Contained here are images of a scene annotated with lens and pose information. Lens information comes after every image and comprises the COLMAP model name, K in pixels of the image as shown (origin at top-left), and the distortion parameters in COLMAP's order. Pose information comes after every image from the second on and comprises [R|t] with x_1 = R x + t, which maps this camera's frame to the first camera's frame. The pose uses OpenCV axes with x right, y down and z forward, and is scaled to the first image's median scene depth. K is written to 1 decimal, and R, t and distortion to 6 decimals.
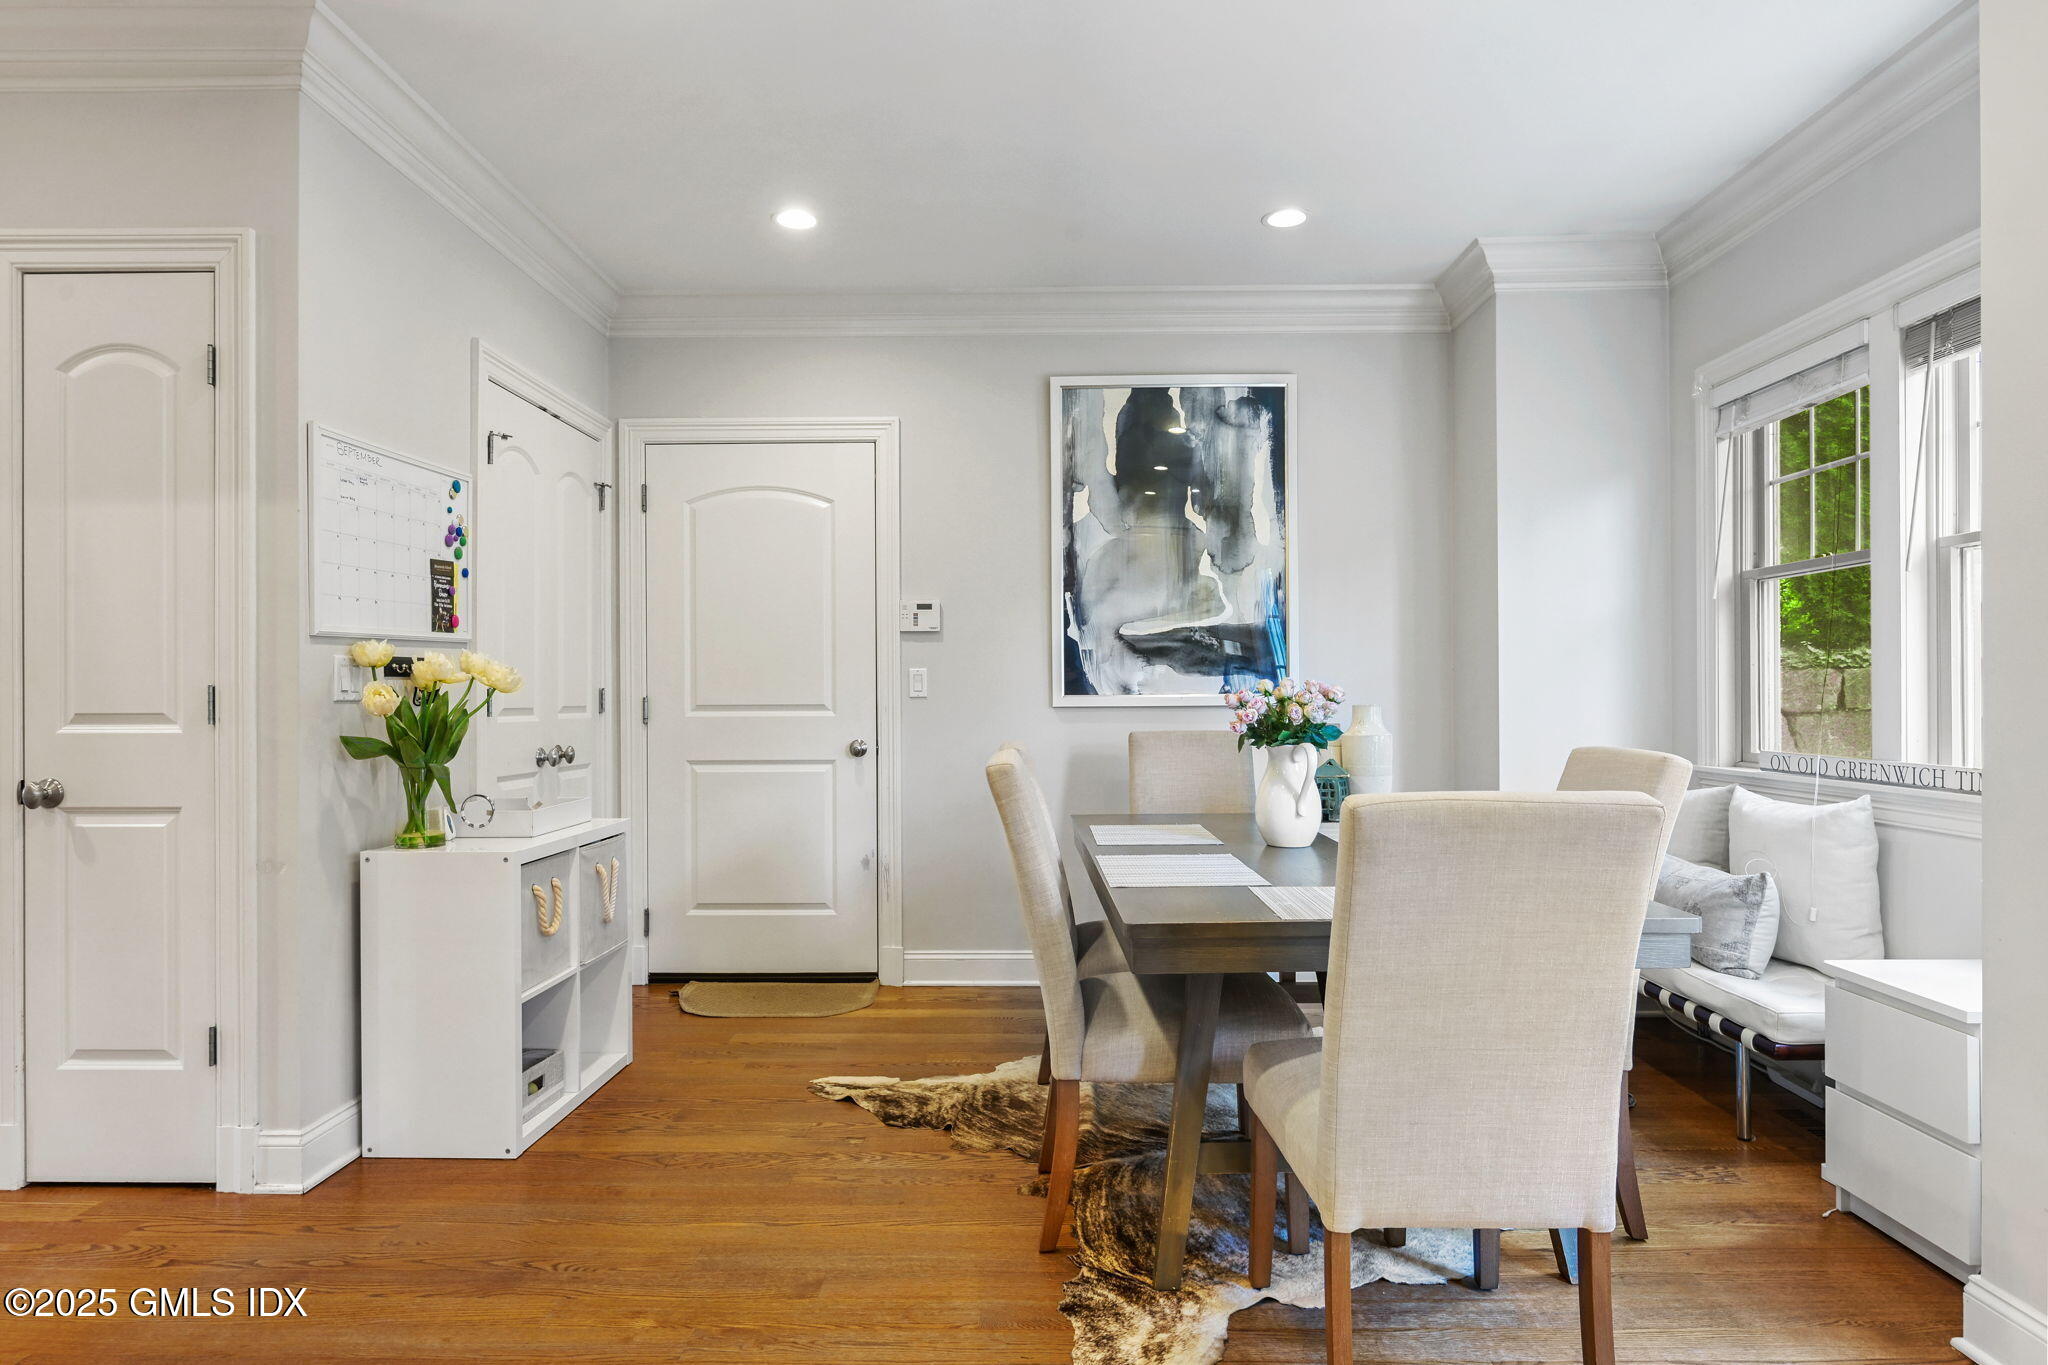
lens RADIAL K [[1161.6, 0, 1027.5], [0, 1161.6, 692.5], [0, 0, 1]] dist [-0.000420, 0.000907]
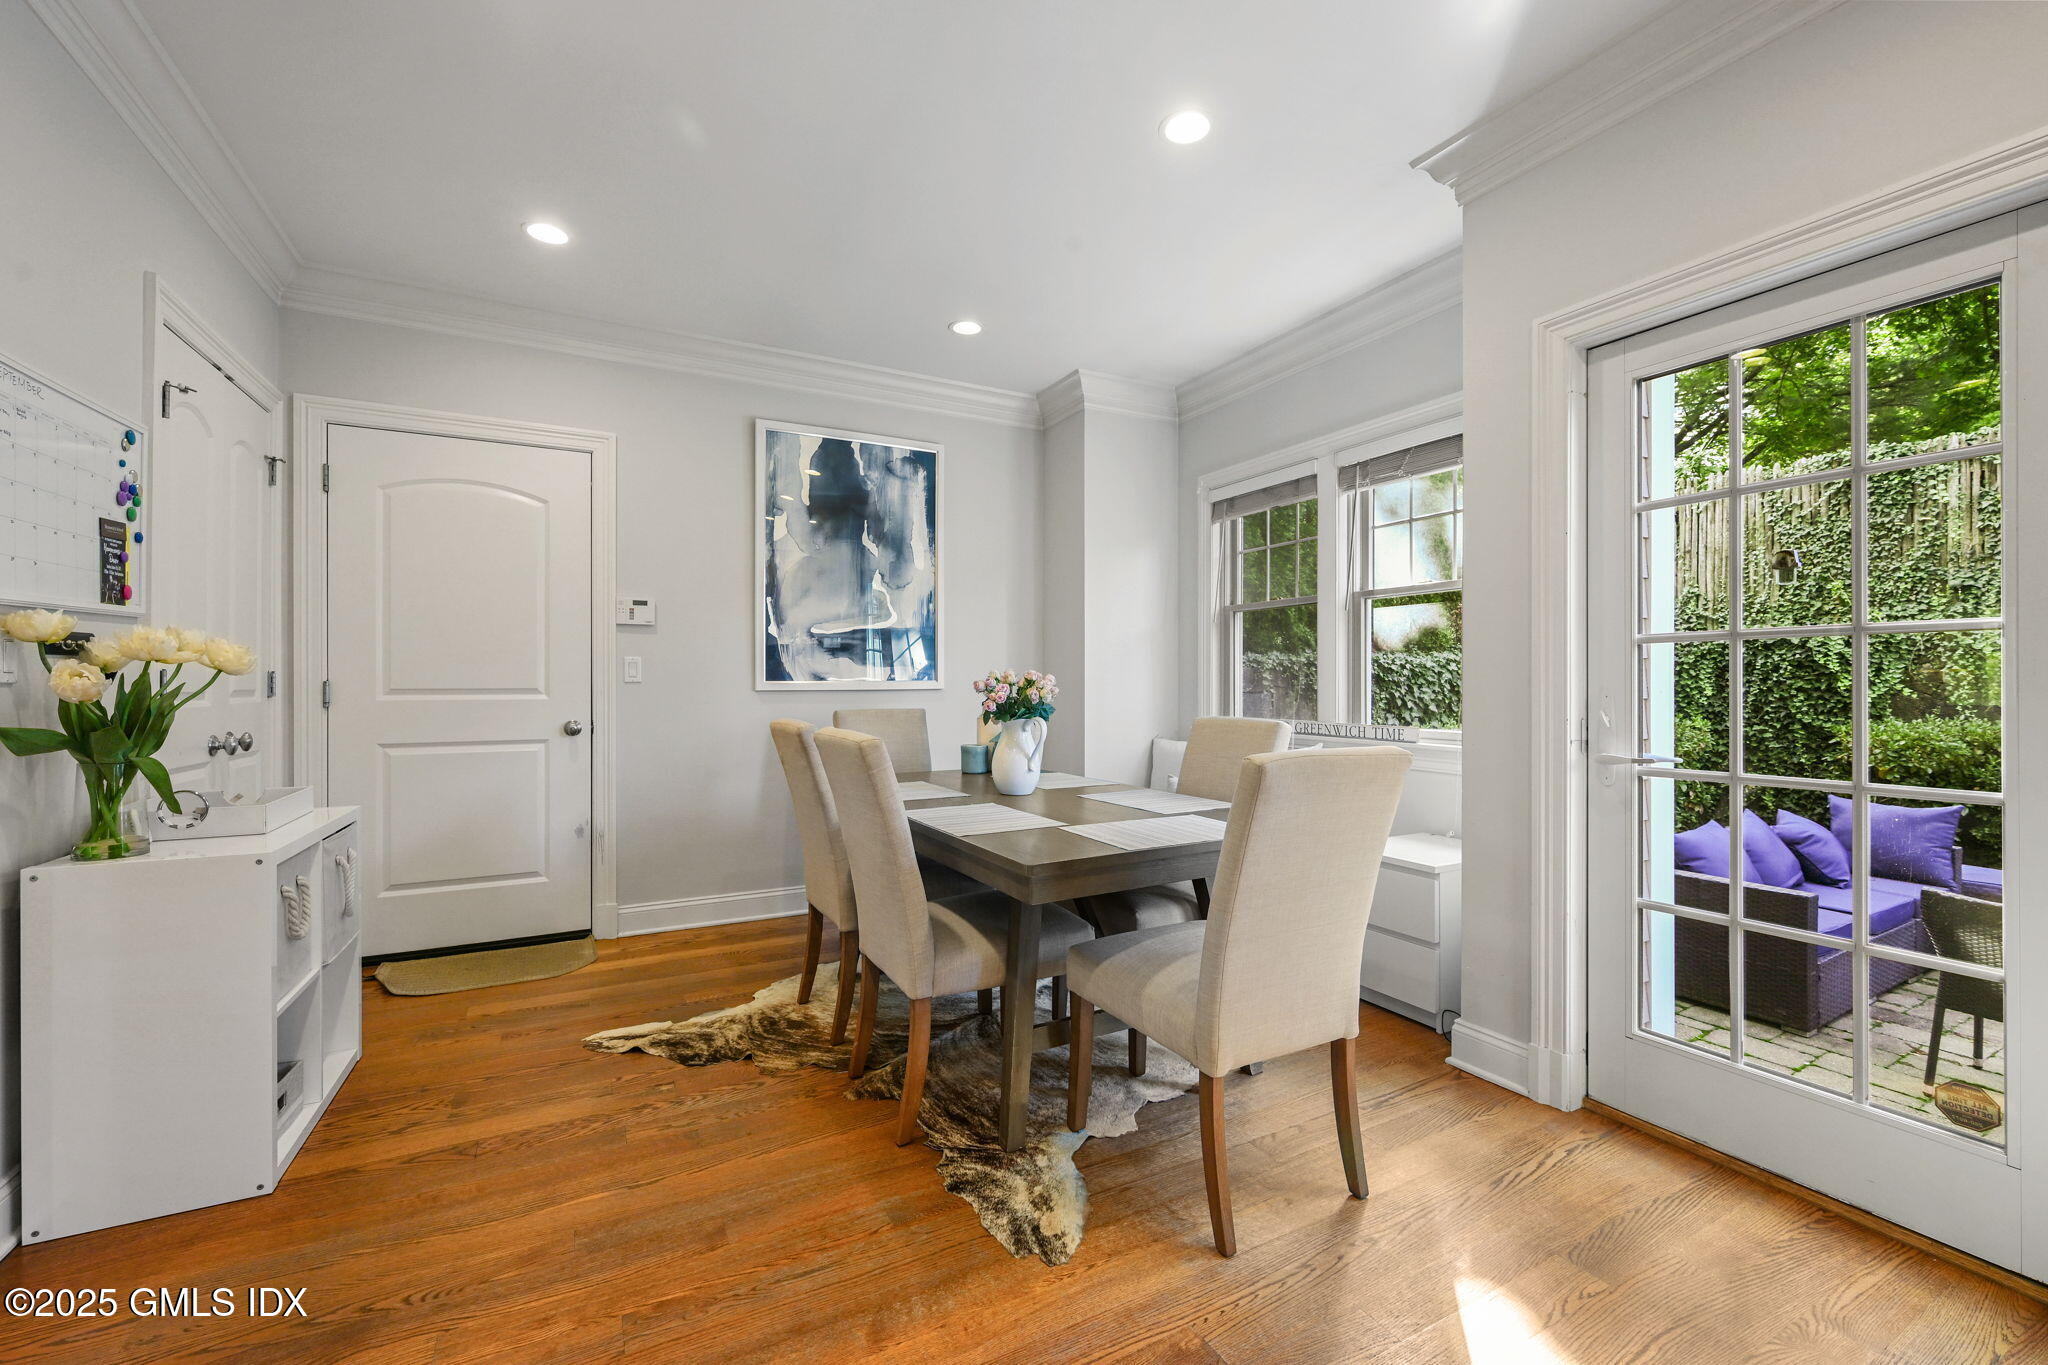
lens RADIAL K [[838.6, 0, 1026.2], [0, 838.6, 680.6], [0, 0, 1]] dist [-0.000824, 0.000210]
pose [[0.876251, 0.005267, 0.481826, -0.191785], [-0.005527, 0.999984, -0.000879, 0.001456], [-0.481823, -0.001893, 0.876267, 0.118579]]
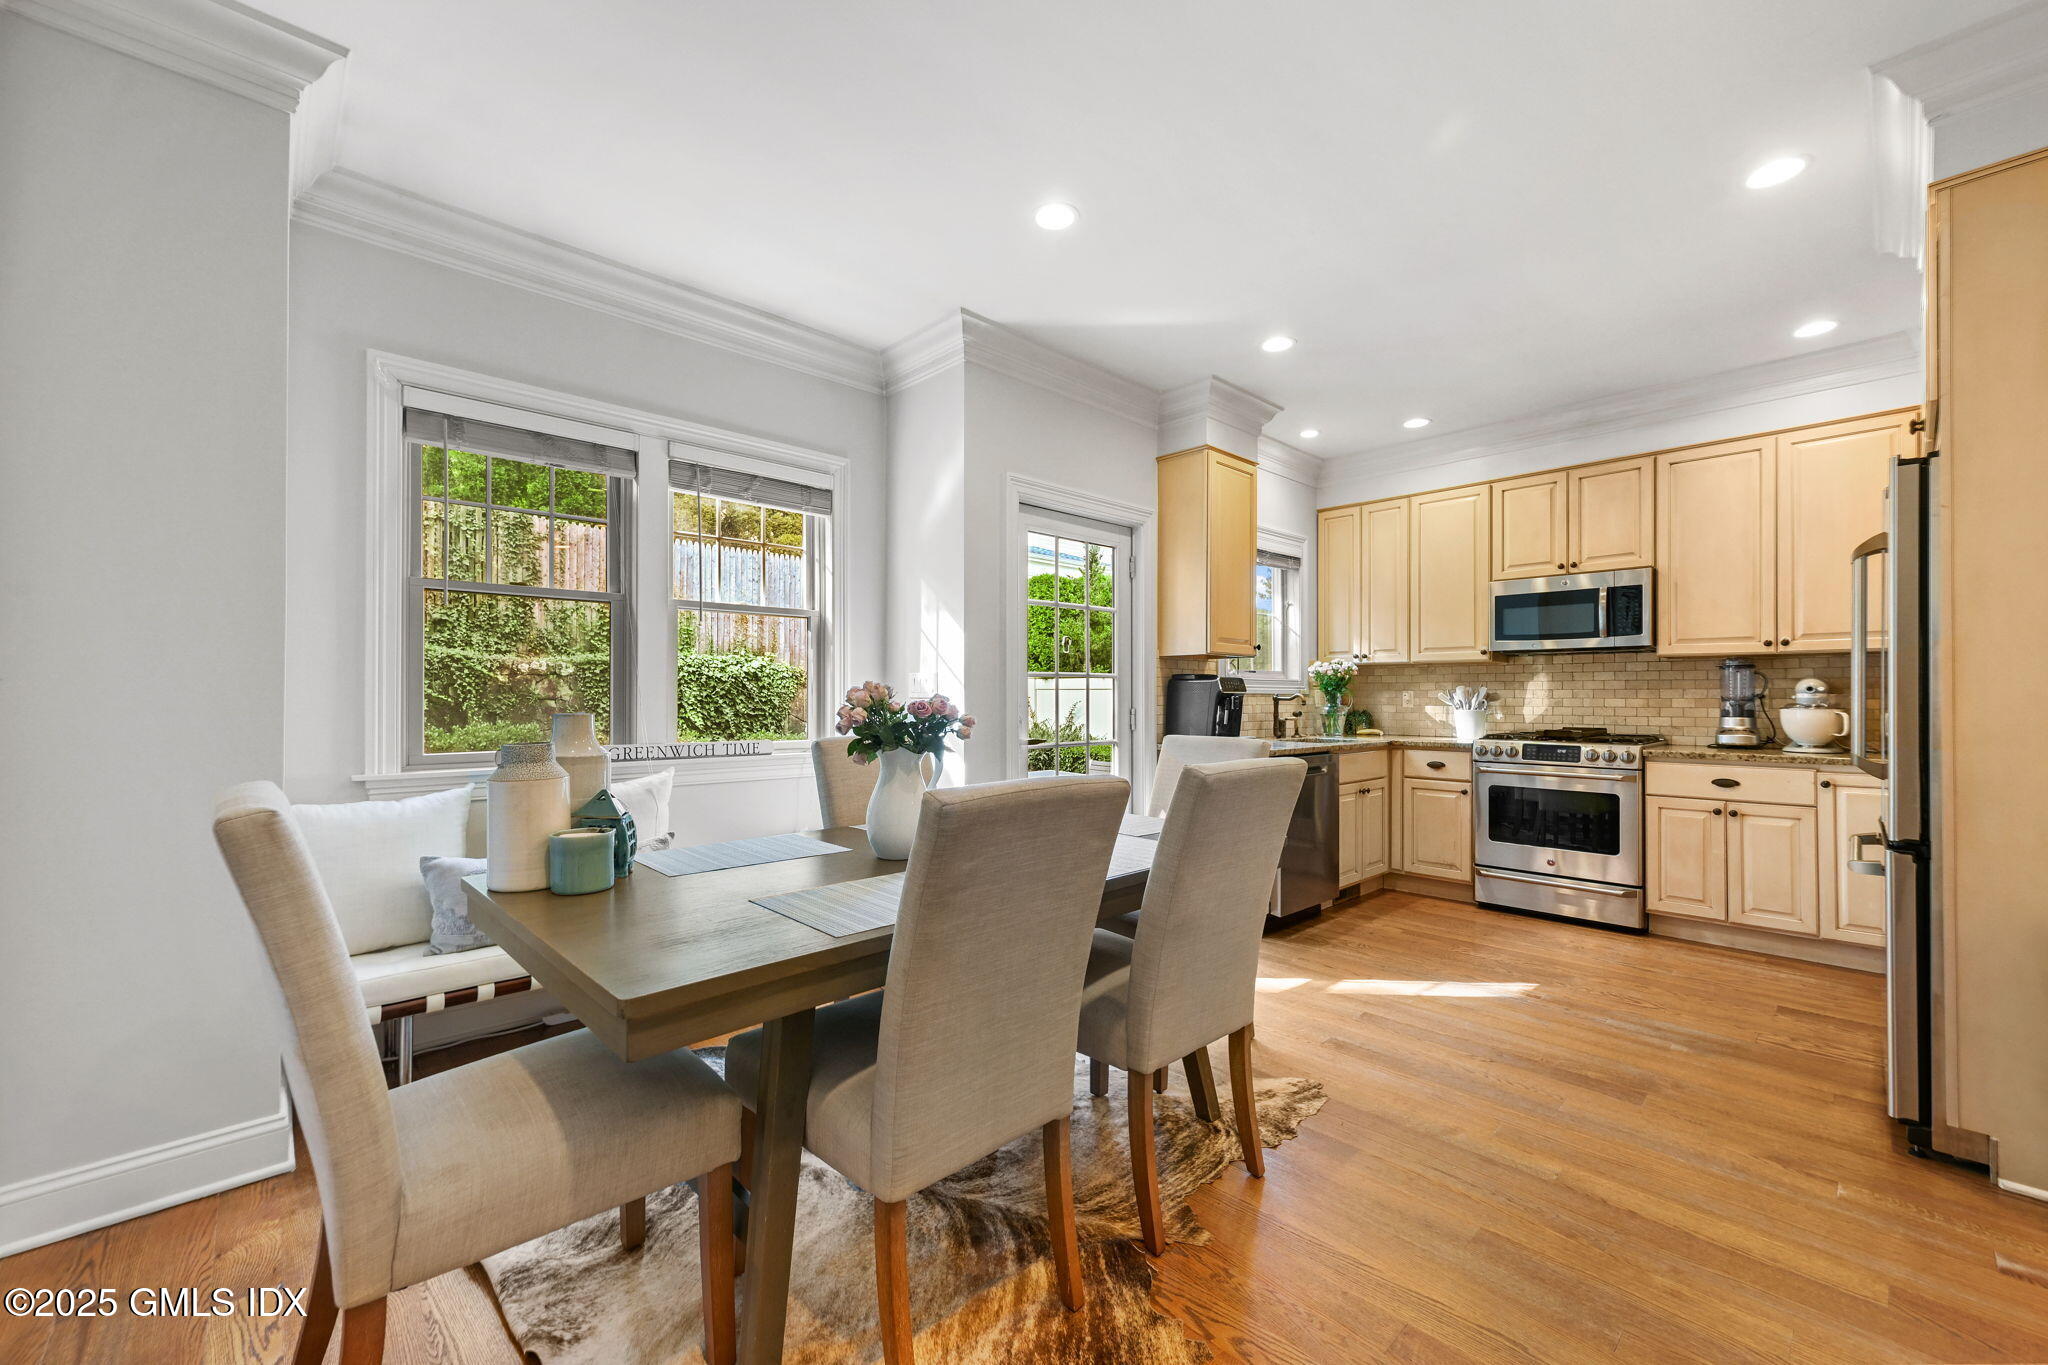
lens RADIAL K [[818.6, 0, 1023.0], [0, 818.6, 693.5], [0, 0, 1]] dist [-0.000619, 0.000001]
pose [[-0.693219, 0.003994, 0.720716, -0.274898], [-0.001961, 0.999970, -0.007428, 0.001291], [-0.720724, -0.006562, -0.693191, 1.147749]]
